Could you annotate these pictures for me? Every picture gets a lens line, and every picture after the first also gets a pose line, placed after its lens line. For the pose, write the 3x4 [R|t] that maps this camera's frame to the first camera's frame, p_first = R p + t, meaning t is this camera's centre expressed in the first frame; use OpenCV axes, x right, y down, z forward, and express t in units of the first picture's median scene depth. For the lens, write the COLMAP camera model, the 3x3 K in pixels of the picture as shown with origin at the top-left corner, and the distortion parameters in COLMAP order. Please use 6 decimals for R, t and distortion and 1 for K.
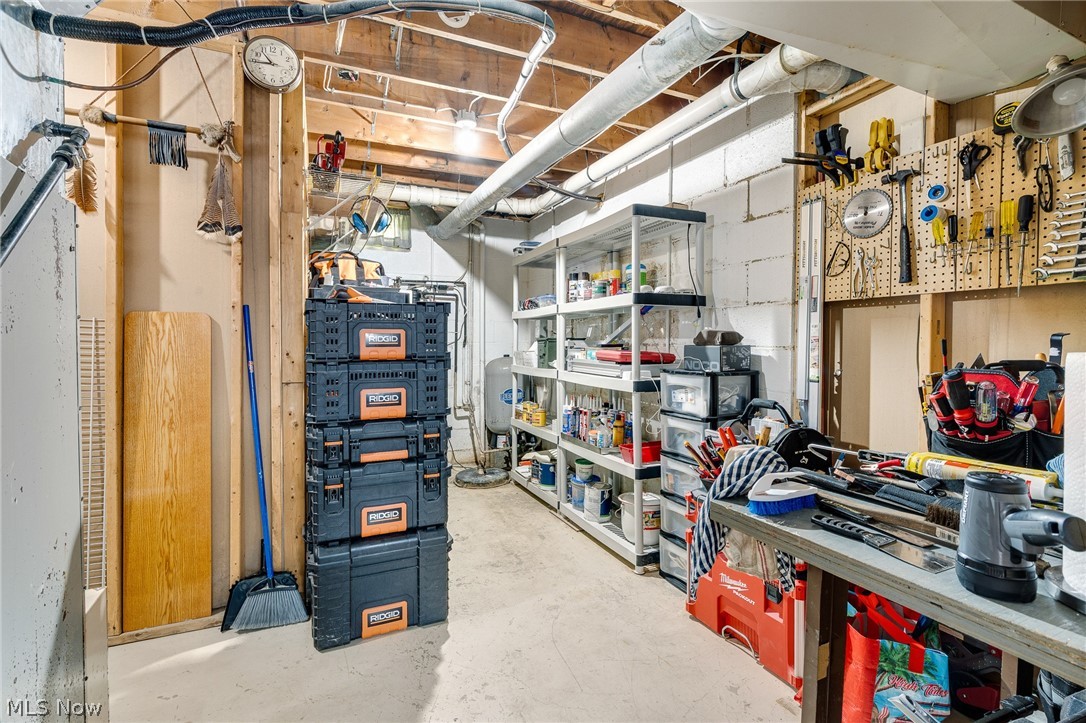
lens RADIAL K [[493.9, 0, 537.4], [0, 493.9, 339.1], [0, 0, 1]] dist [-0.010831, -0.000222]
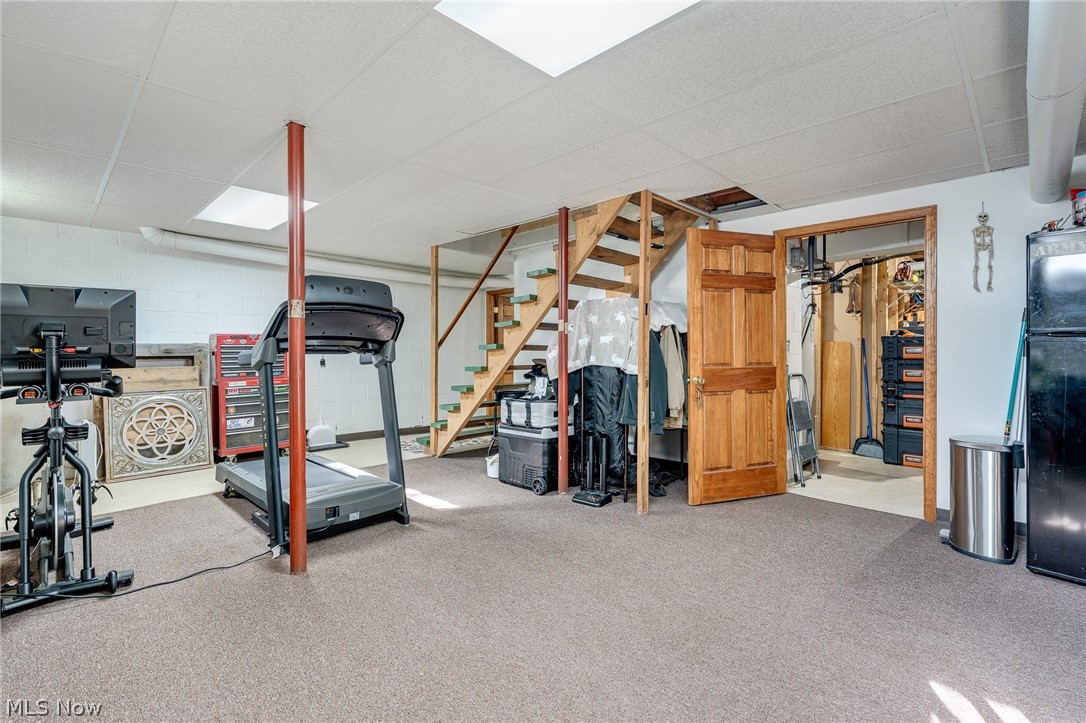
lens RADIAL K [[493.9, 0, 542.0], [0, 493.9, 354.6], [0, 0, 1]] dist [-0.010831, -0.000222]
pose [[0.367585, 0.005262, -0.929975, 1.332080], [-0.005766, 0.999978, 0.003380, 0.022174], [0.929972, 0.004120, 0.367607, -1.710701]]
